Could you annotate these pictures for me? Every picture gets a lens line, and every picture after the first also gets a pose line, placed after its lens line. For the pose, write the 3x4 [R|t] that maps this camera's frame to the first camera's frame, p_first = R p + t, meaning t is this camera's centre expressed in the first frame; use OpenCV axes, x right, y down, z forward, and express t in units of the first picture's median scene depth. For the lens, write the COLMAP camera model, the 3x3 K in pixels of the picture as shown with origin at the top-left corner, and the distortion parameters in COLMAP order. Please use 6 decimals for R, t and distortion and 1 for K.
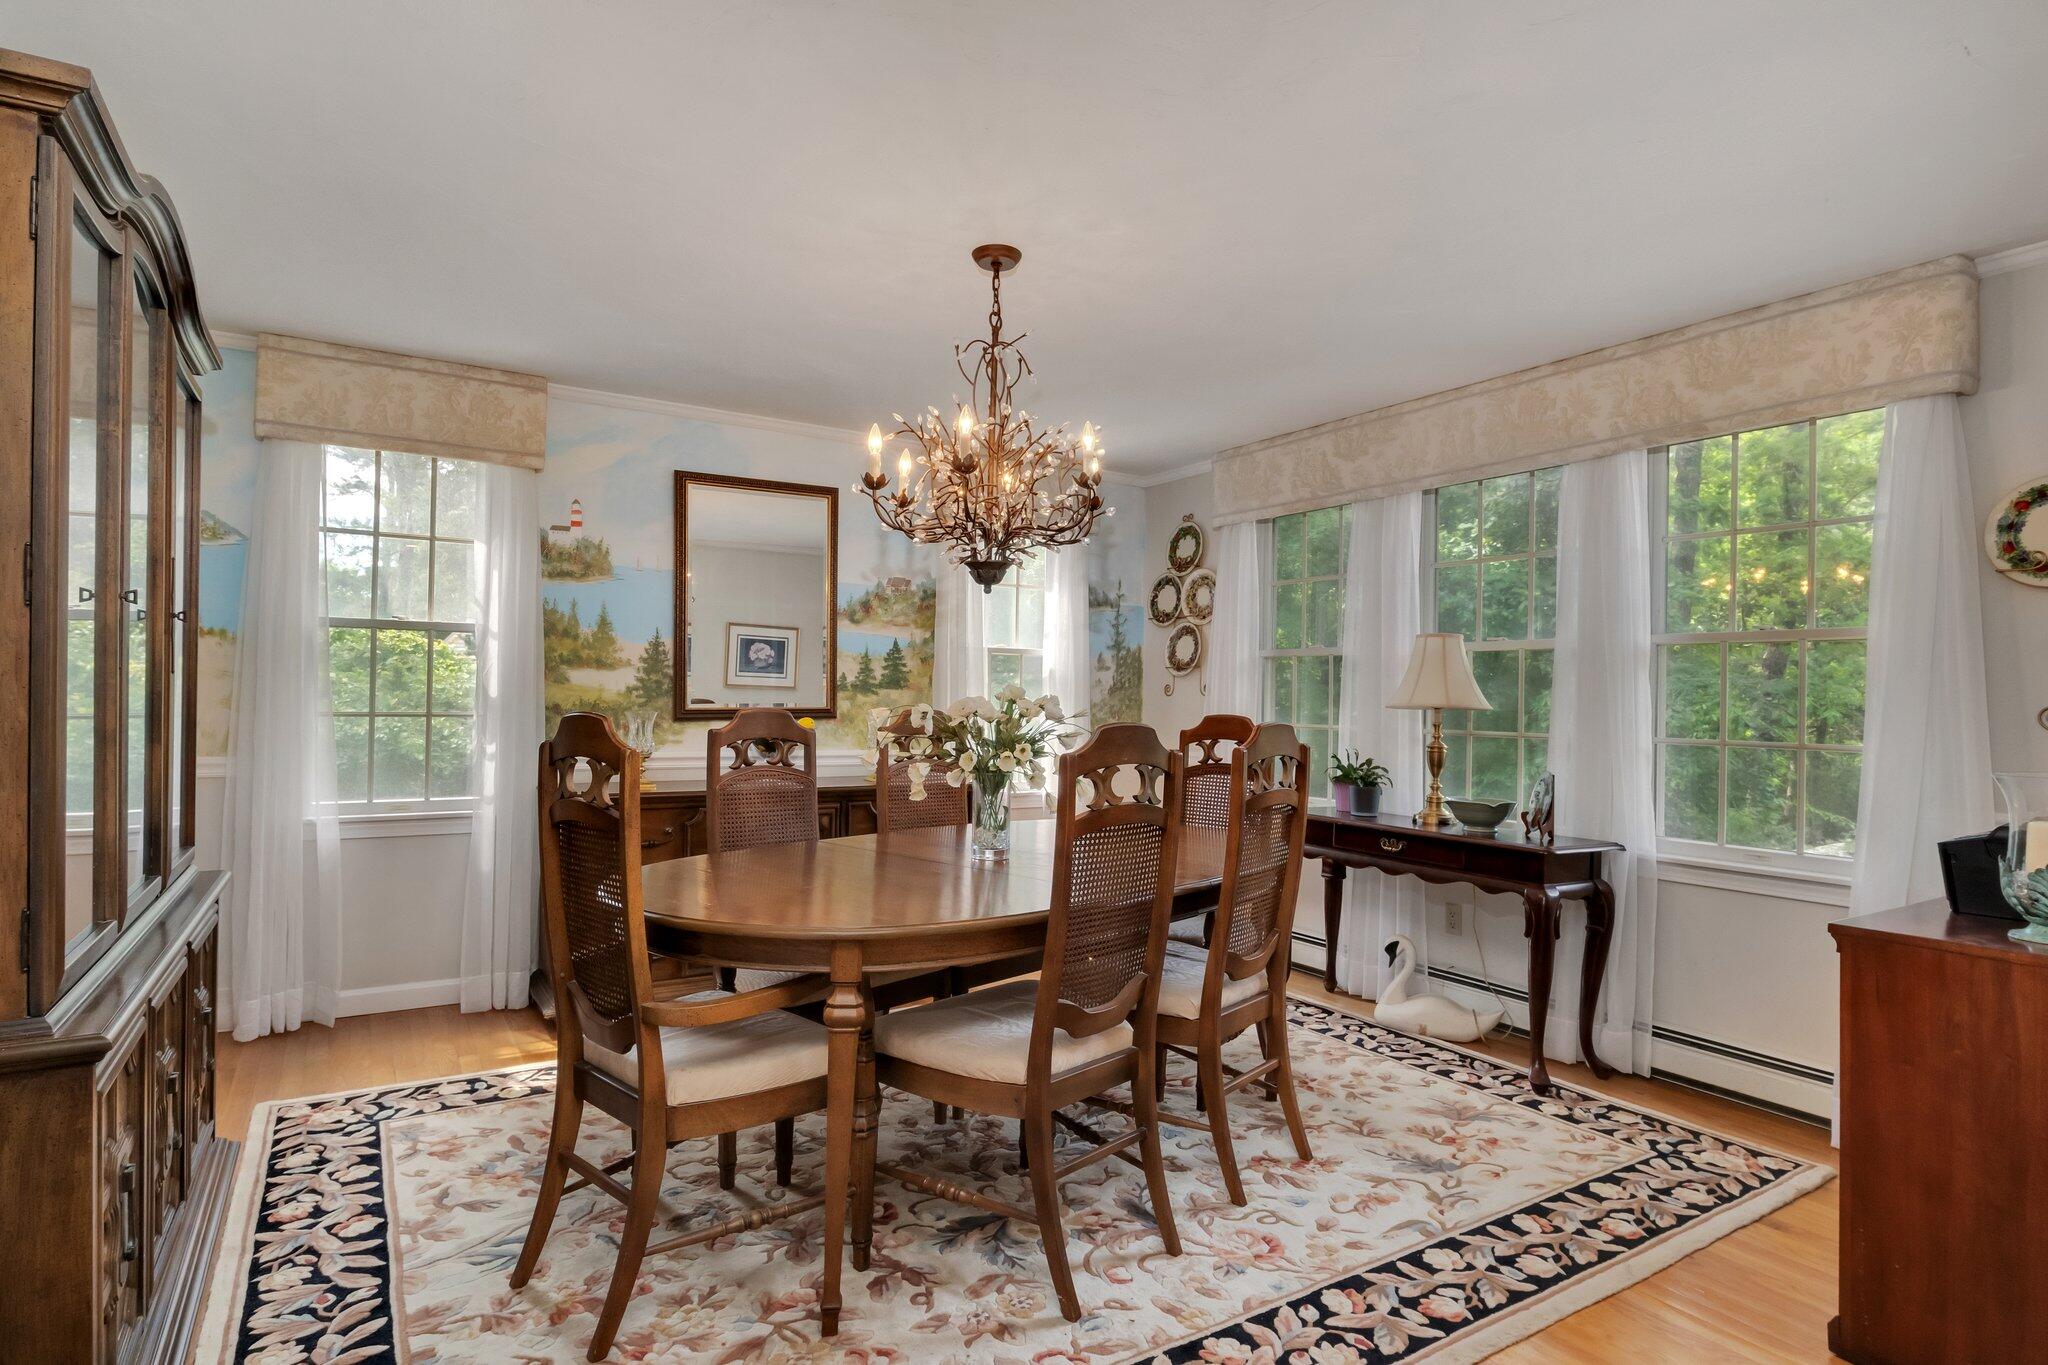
lens RADIAL K [[1055.1, 0, 1044.9], [0, 1055.1, 689.0], [0, 0, 1]] dist [-0.006223, -0.000442]
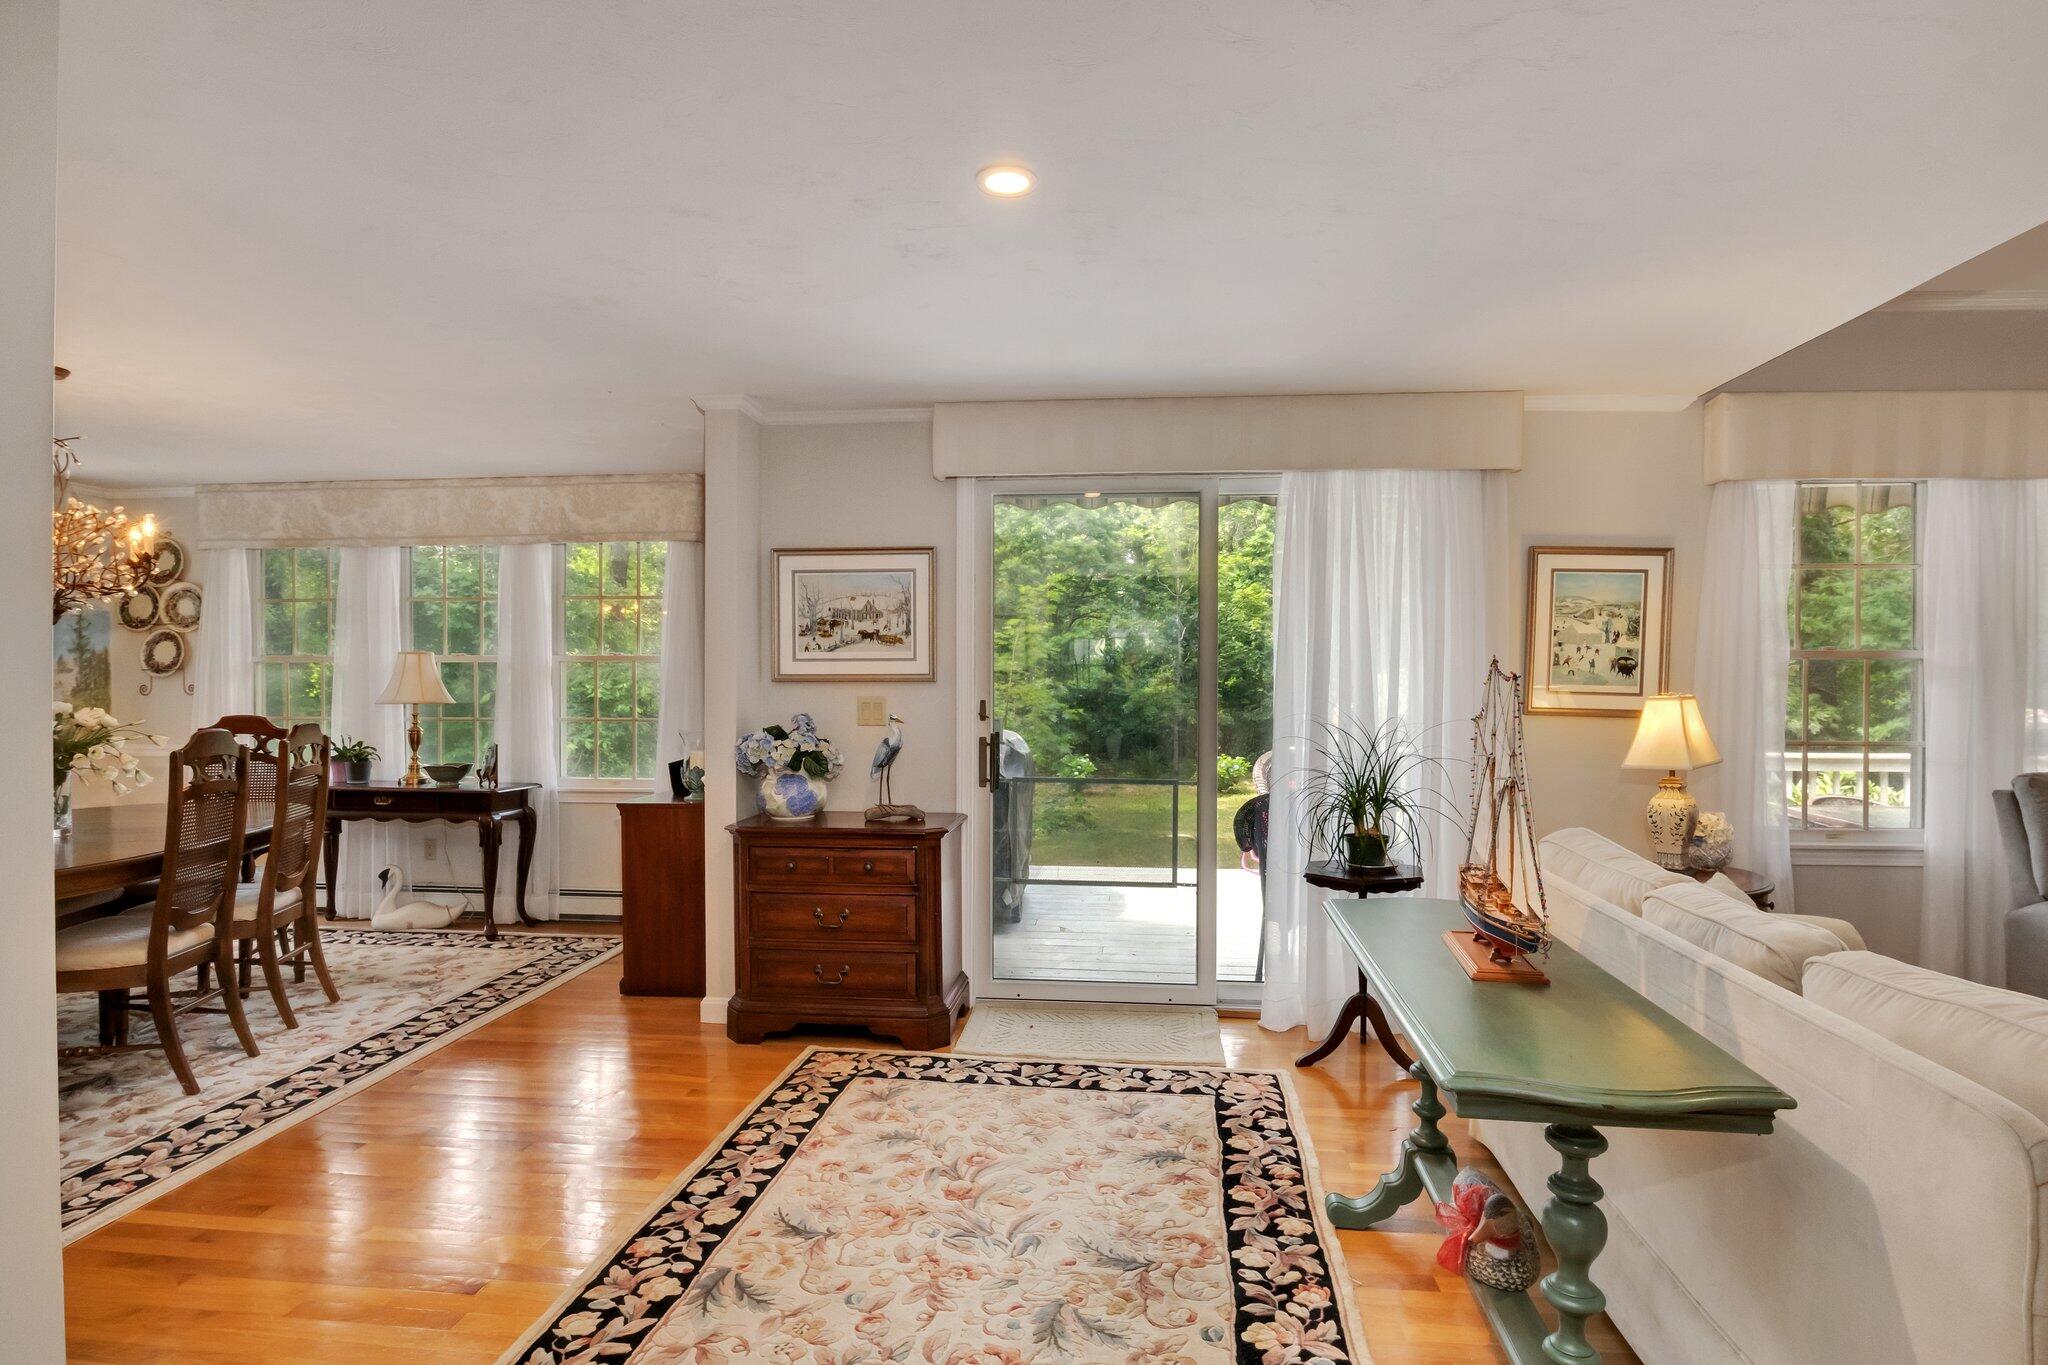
lens RADIAL K [[1055.1, 0, 1044.9], [0, 1055.1, 689.0], [0, 0, 1]] dist [-0.006223, -0.000442]
pose [[0.614838, -0.026258, 0.788216, -0.257248], [0.002100, 0.999497, 0.031658, -0.050011], [-0.788650, -0.017809, 0.614584, -0.622782]]
